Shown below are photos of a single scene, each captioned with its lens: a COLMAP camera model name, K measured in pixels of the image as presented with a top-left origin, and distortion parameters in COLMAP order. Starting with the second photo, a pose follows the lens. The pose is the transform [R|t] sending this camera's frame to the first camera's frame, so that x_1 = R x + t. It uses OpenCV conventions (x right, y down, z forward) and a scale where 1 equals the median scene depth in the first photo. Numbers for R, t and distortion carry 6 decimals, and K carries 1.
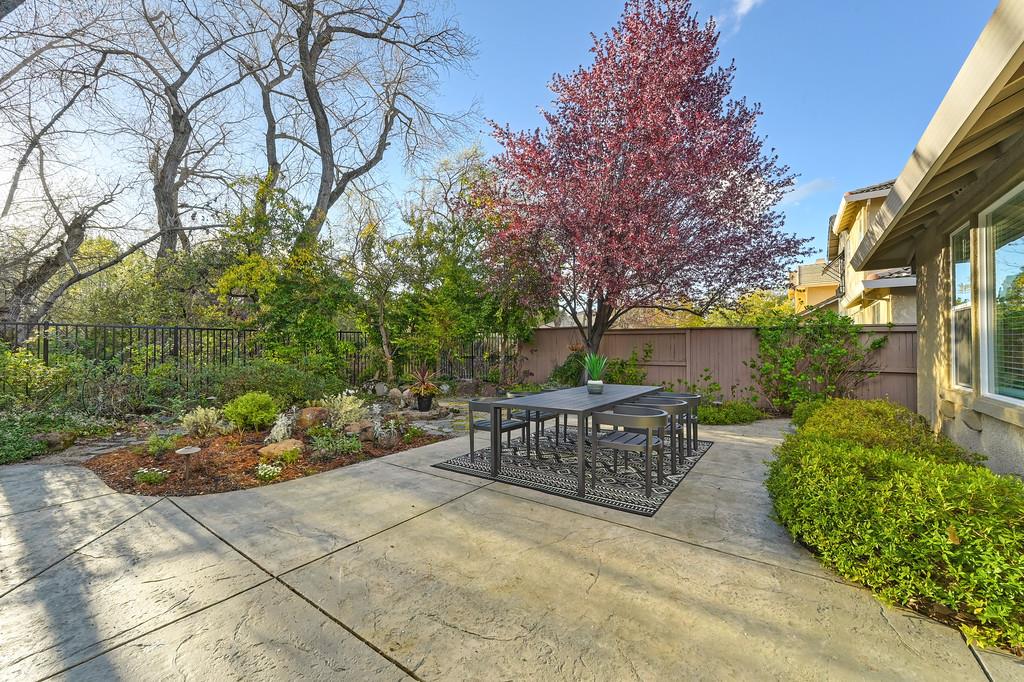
lens RADIAL K [[404.9, 0, 511.8], [0, 404.9, 341.5], [0, 0, 1]] dist [-0.001980, 0.000342]
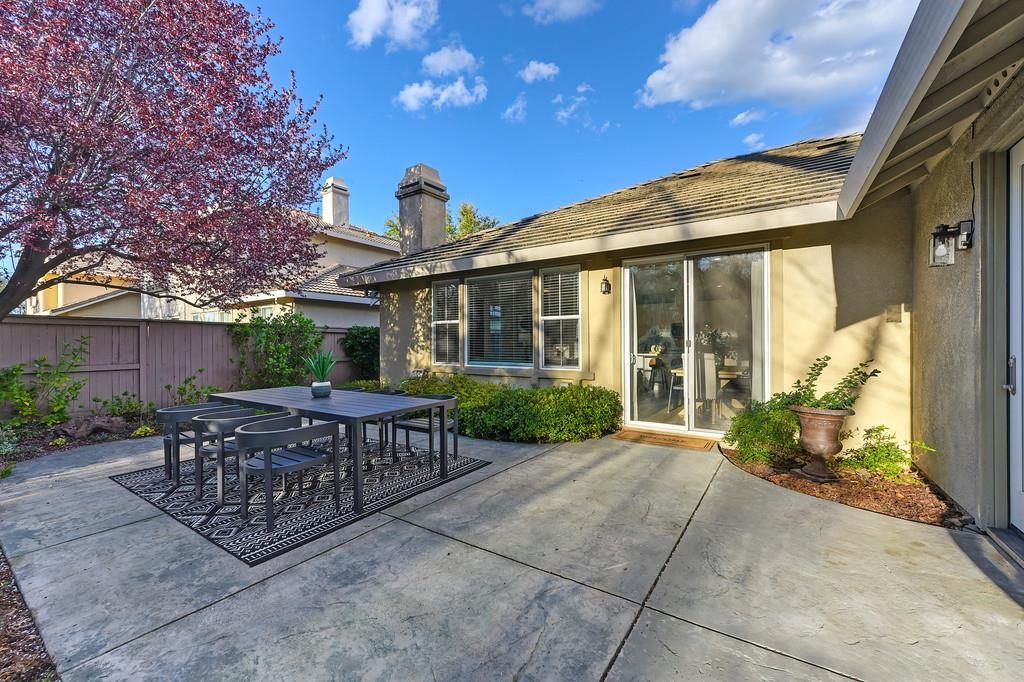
lens RADIAL K [[404.9, 0, 511.8], [0, 404.9, 341.5], [0, 0, 1]] dist [-0.001980, 0.000342]
pose [[-0.026929, 0.002161, 0.999635, -0.286508], [-0.009121, 0.999956, -0.002407, 0.003054], [-0.999596, -0.009182, -0.026908, 0.258943]]
